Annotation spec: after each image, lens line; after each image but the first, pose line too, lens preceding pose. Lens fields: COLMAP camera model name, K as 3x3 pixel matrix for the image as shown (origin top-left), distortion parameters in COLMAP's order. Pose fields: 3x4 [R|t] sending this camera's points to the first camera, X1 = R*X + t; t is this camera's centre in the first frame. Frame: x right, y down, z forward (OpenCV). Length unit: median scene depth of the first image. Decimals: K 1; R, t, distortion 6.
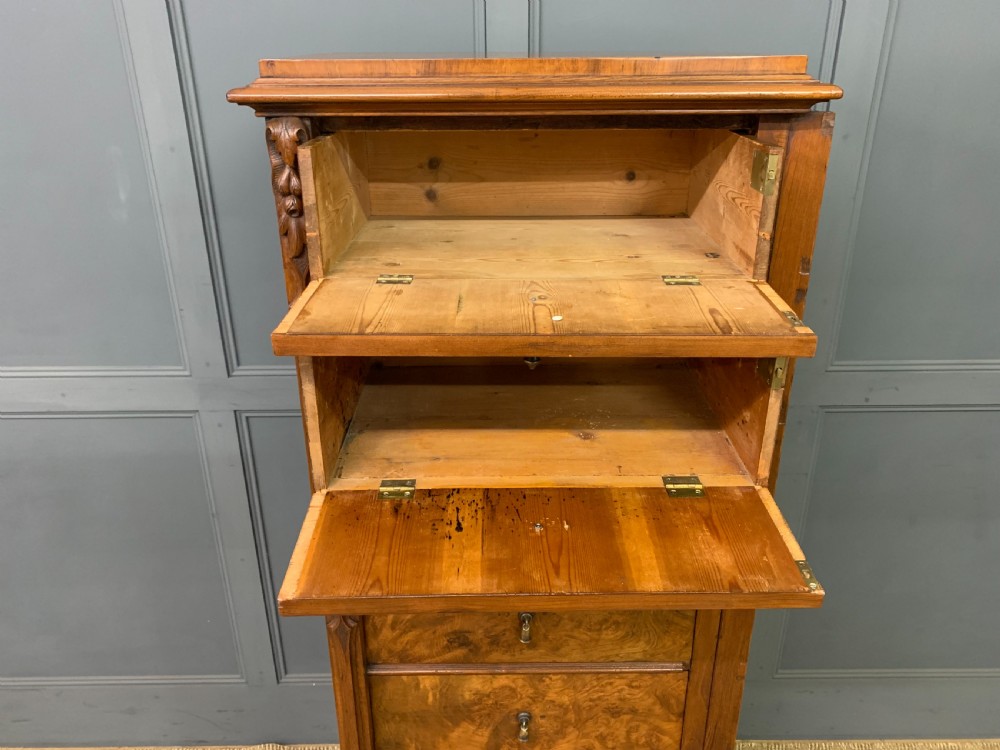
lens RADIAL K [[765.8, 0, 500.6], [0, 765.8, 370.9], [0, 0, 1]] dist [0.063492, -0.065198]
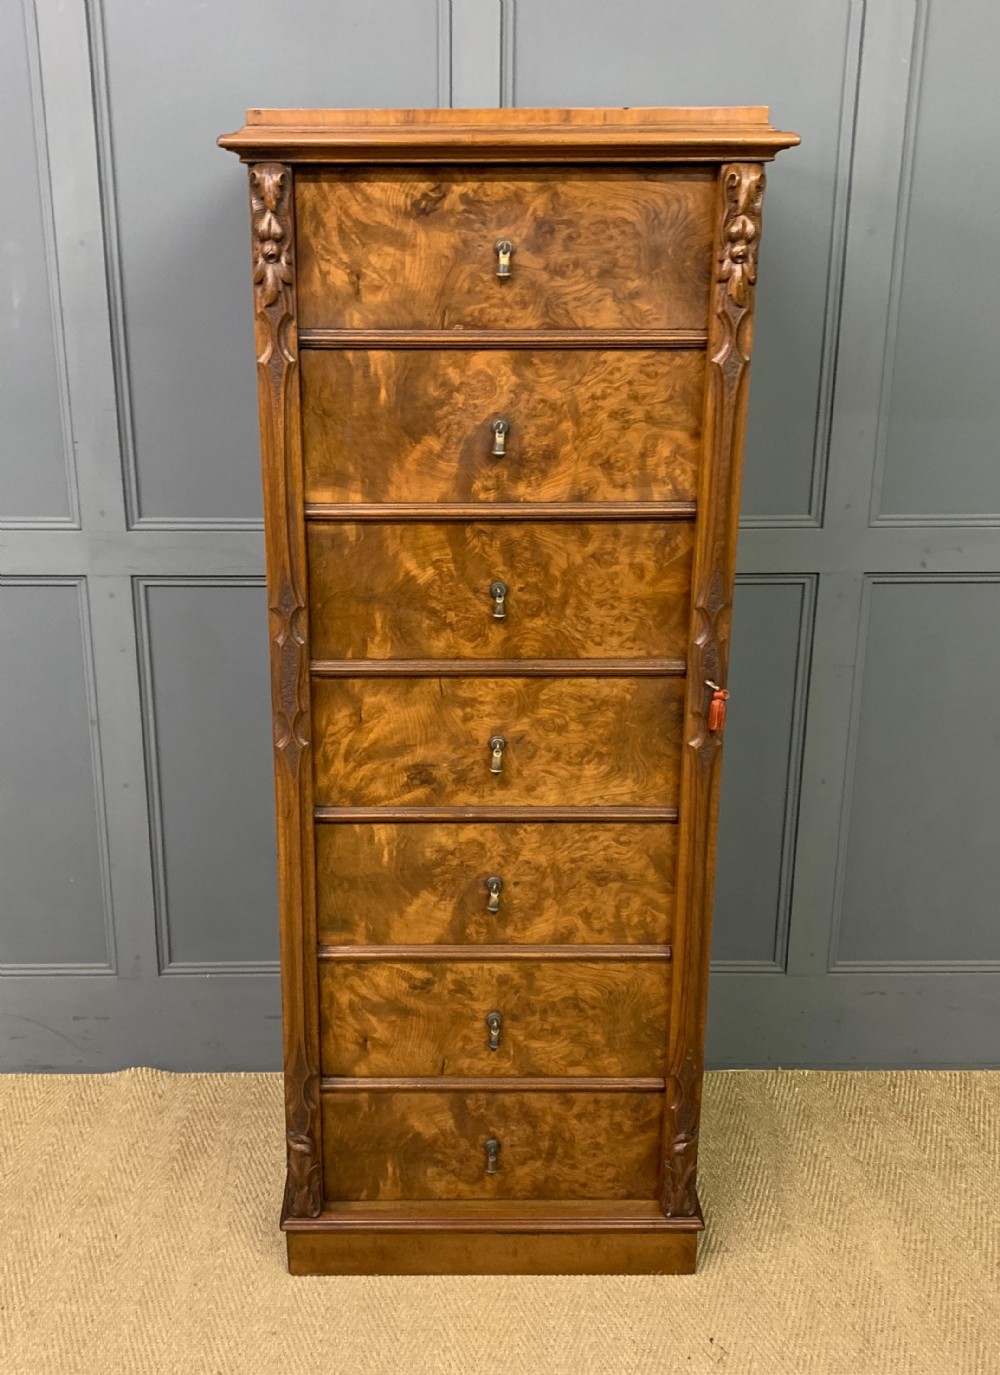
lens RADIAL K [[1434.9, 0, 435.6], [0, 1434.9, 694.8], [0, 0, 1]] dist [0.056982, 0.000000]
pose [[0.999986, 0.004458, -0.002739, -0.033016], [-0.004653, 0.997090, -0.076091, 0.381944], [0.002392, 0.076103, 0.997097, -0.635994]]
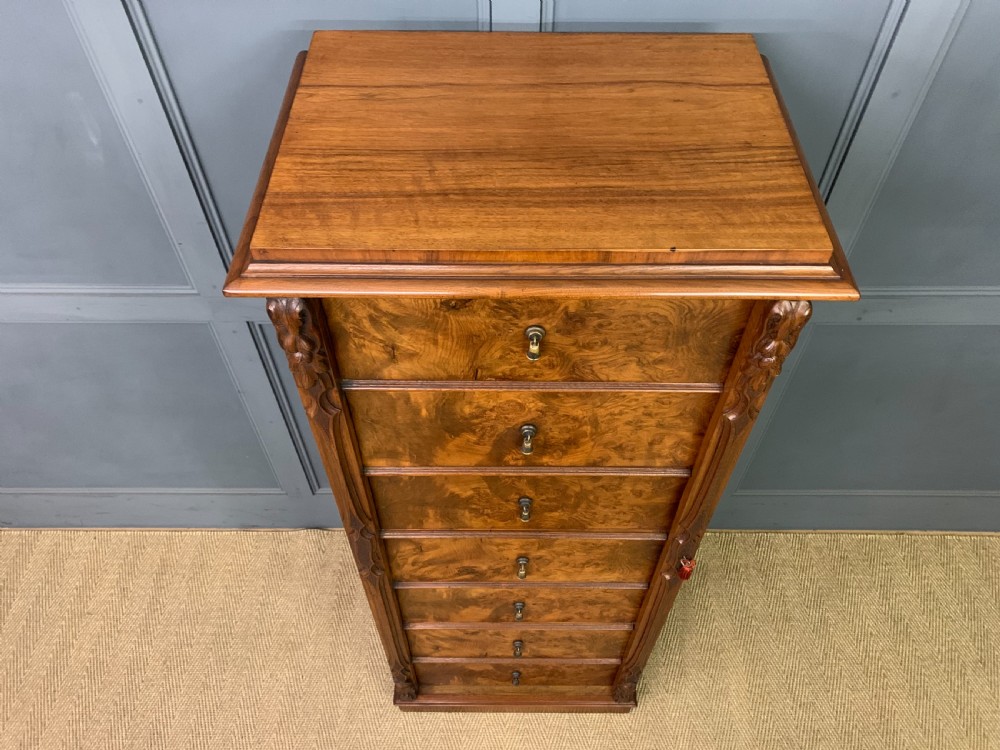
lens RADIAL K [[765.8, 0, 500.2], [0, 765.8, 383.6], [0, 0, 1]] dist [0.063492, -0.065198]
pose [[0.999956, 0.009386, 0.000118, -0.004806], [-0.008296, 0.877819, 0.478921, -0.501814], [0.004391, -0.478901, 0.877858, 0.066652]]
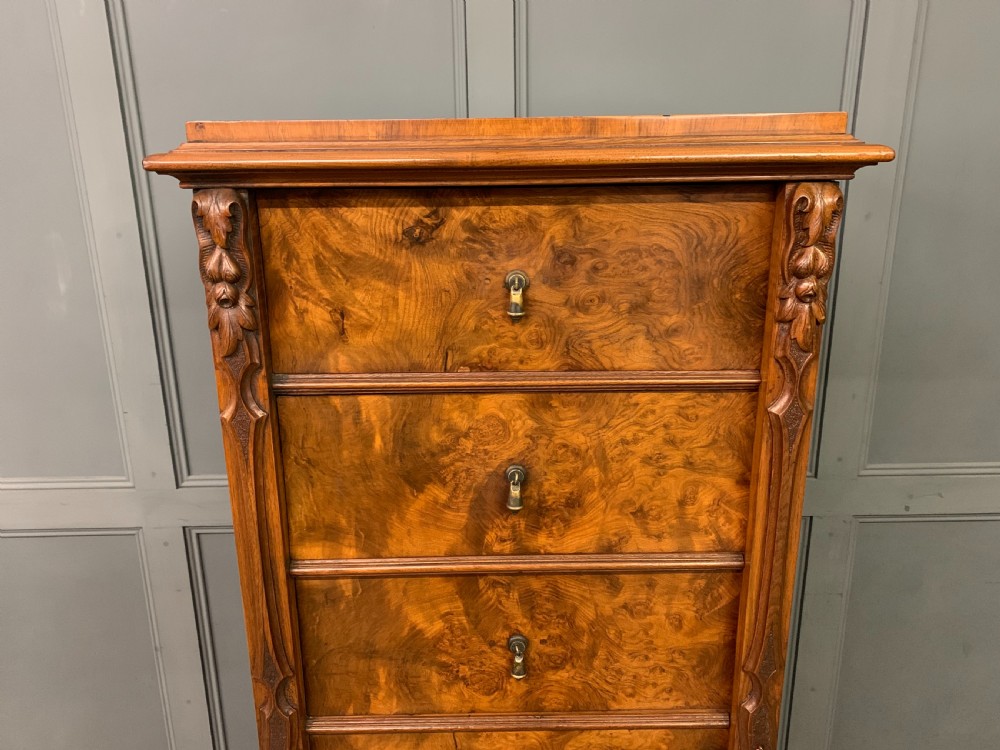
lens RADIAL K [[765.8, 0, 498.2], [0, 765.8, 368.0], [0, 0, 1]] dist [0.063492, -0.065198]
pose [[0.999959, -0.008231, 0.003663, 0.012009], [0.008601, 0.993163, -0.116420, -0.029110], [-0.002679, 0.116447, 0.993193, 0.147310]]
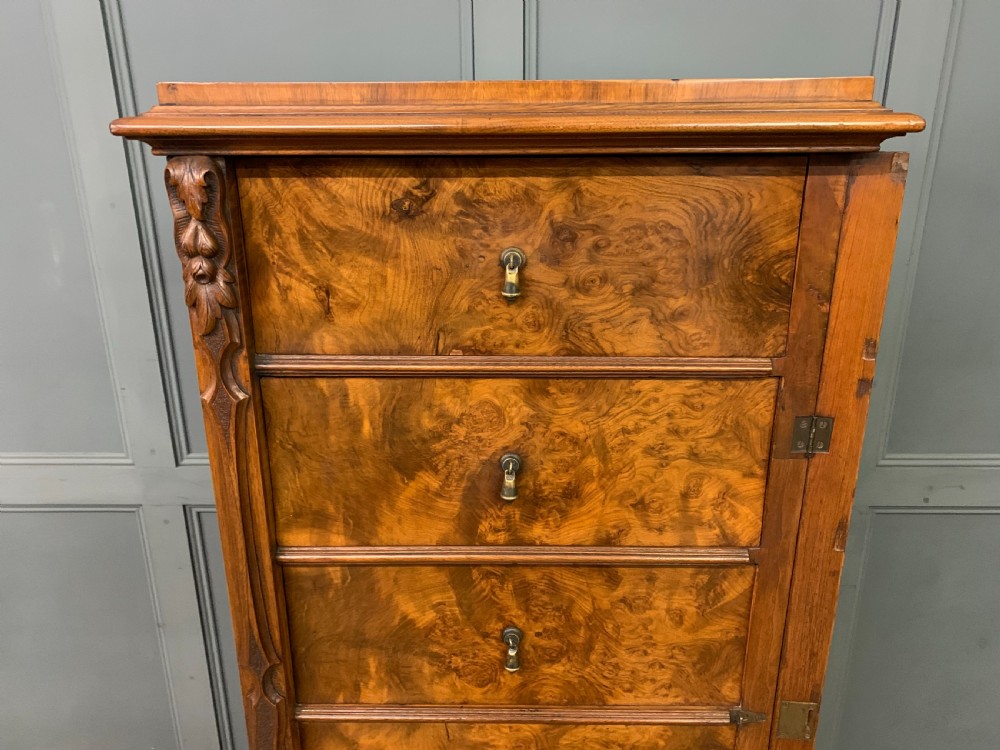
lens RADIAL K [[765.8, 0, 502.0], [0, 765.8, 379.5], [0, 0, 1]] dist [0.063492, -0.065198]
pose [[0.999793, 0.006980, -0.019113, 0.034219], [-0.008345, 0.997351, -0.072263, -0.038128], [0.018558, 0.072408, 0.997202, 0.182319]]
